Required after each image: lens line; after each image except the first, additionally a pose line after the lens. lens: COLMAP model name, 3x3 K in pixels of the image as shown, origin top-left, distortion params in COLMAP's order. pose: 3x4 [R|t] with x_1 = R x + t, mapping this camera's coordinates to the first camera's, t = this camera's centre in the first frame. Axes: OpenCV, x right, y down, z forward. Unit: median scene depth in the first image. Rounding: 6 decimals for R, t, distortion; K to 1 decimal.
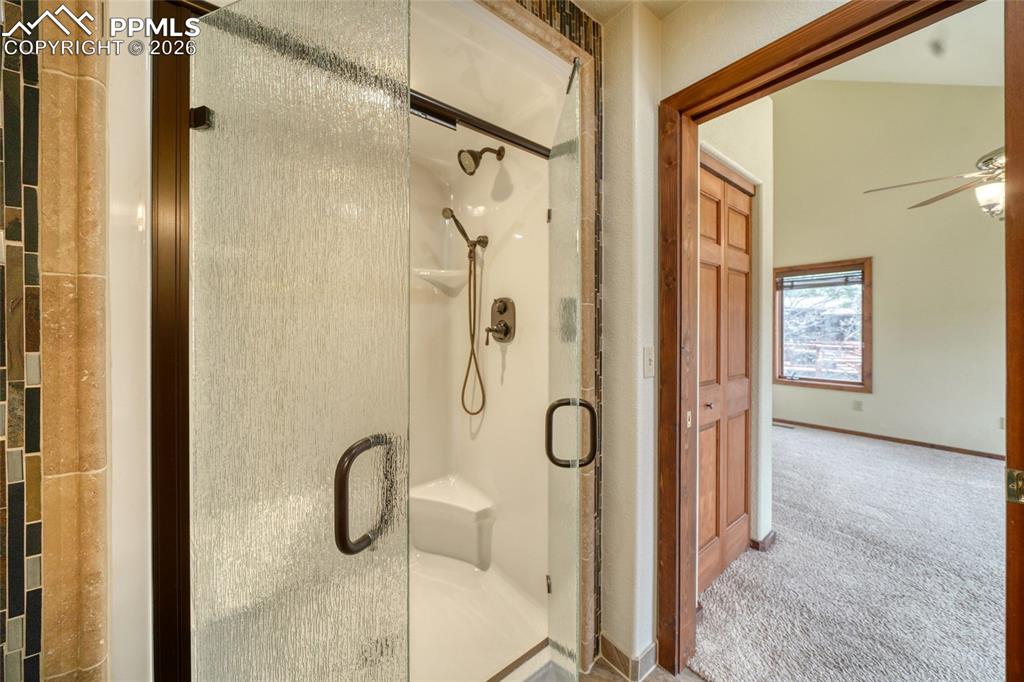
lens RADIAL K [[353.6, 0, 508.8], [0, 353.6, 334.4], [0, 0, 1]] dist [-0.009154, 0.000984]
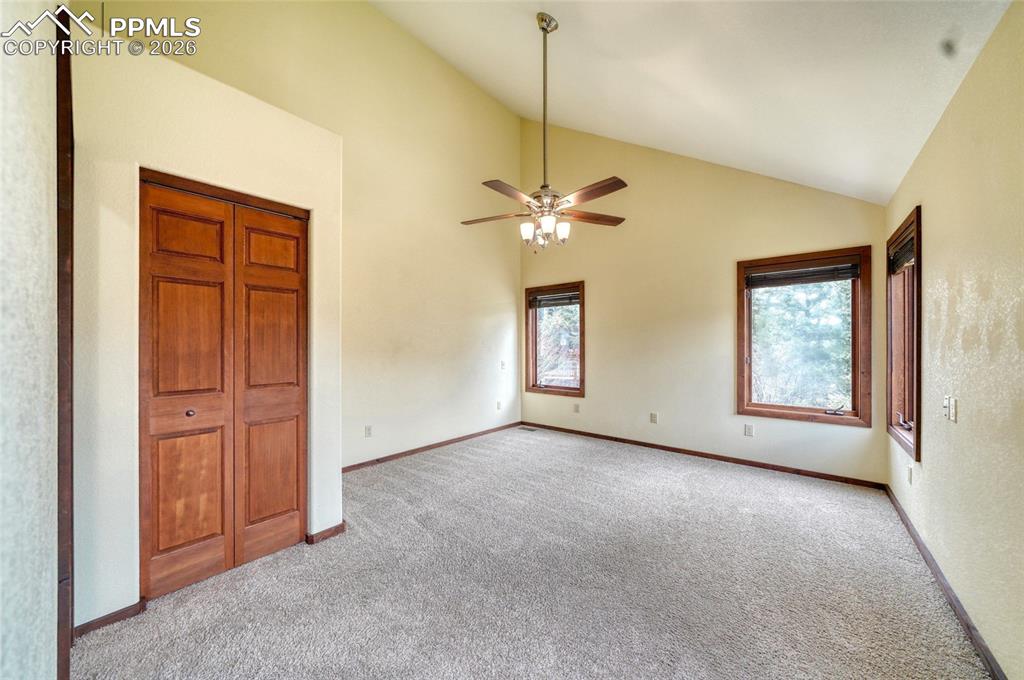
lens RADIAL K [[353.6, 0, 498.8], [0, 353.6, 345.9], [0, 0, 1]] dist [-0.009154, 0.000984]
pose [[0.980004, -0.008115, 0.198814, 0.513219], [0.010626, 0.999877, -0.011565, 0.008468], [-0.198696, 0.013446, 0.979969, -0.096261]]
